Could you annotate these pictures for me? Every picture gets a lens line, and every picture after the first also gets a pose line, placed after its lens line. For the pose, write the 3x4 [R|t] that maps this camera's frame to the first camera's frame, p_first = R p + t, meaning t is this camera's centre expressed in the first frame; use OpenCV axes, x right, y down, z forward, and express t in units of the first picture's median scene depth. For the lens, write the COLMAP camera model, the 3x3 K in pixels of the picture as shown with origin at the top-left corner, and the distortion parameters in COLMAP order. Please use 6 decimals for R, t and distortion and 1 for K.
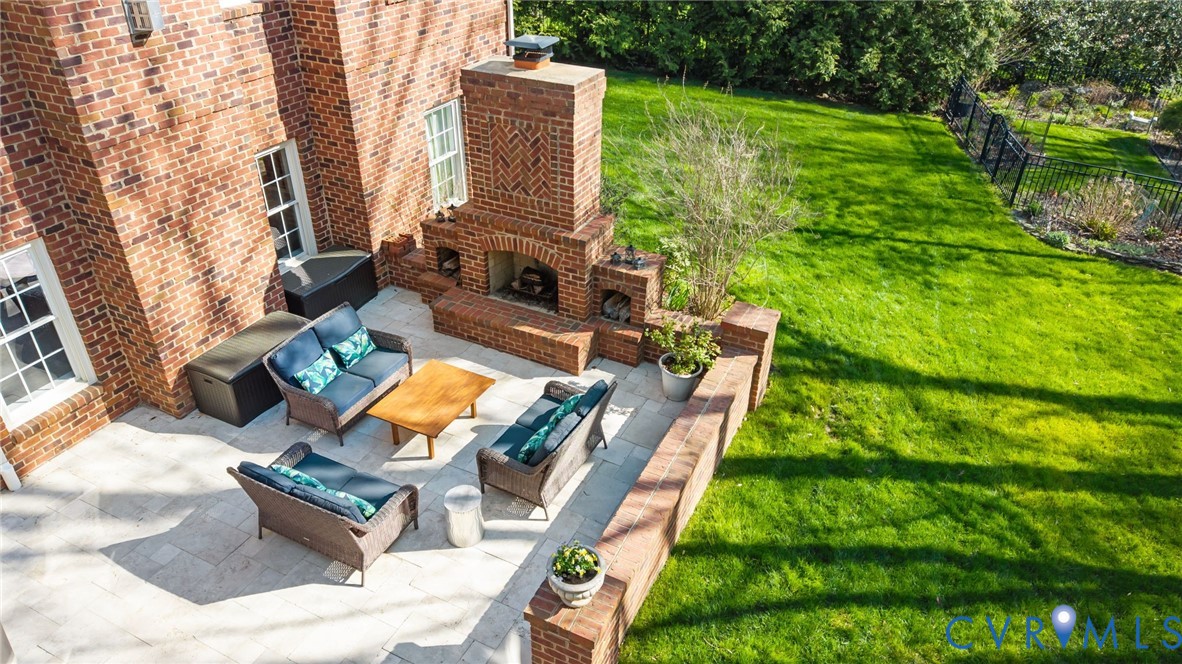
lens RADIAL K [[768.1, 0, 587.9], [0, 768.1, 353.6], [0, 0, 1]] dist [0.078311, -0.113578]
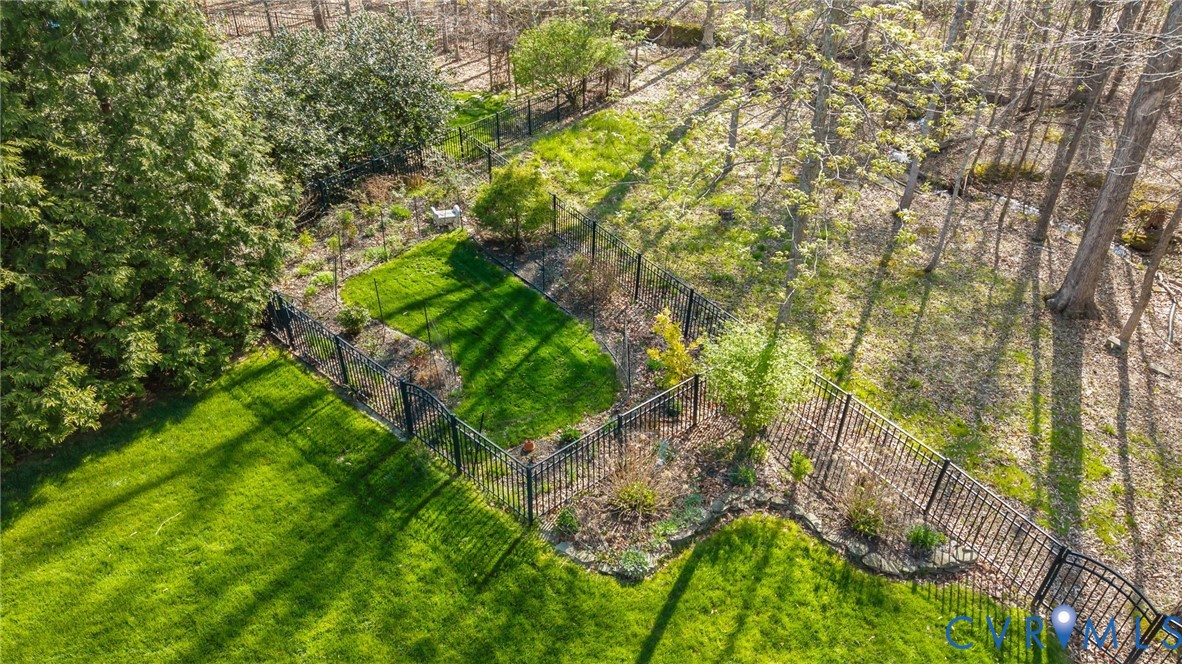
lens RADIAL K [[768.1, 0, 587.9], [0, 768.1, 353.6], [0, 0, 1]] dist [0.078311, -0.113578]
pose [[0.530454, -0.505800, 0.680282, 0.142711], [0.472352, 0.842725, 0.258259, -0.368130], [-0.703919, 0.184338, 0.685943, 0.362962]]
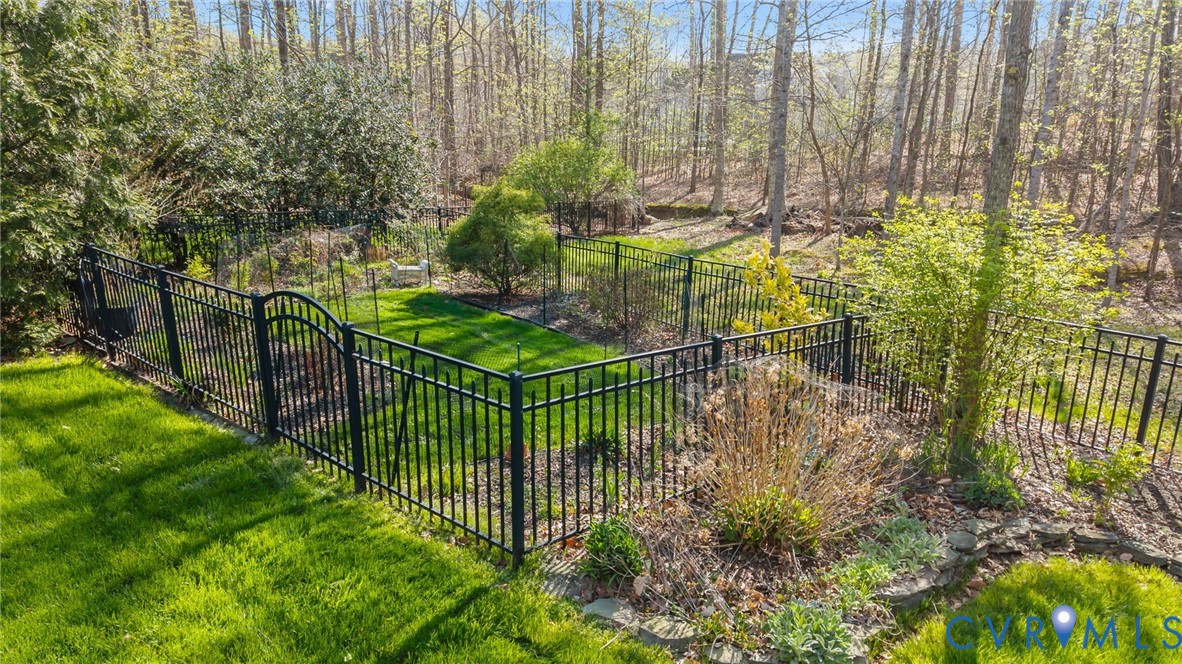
lens RADIAL K [[813.0, 0, 591.0], [0, 813.0, 332.0], [0, 0, 1]] dist [0.004874, 0.001998]
pose [[0.520721, -0.258067, 0.813788, 0.272792], [0.477642, 0.878135, -0.027158, -0.188065], [-0.707607, 0.402841, 0.580526, 0.612839]]
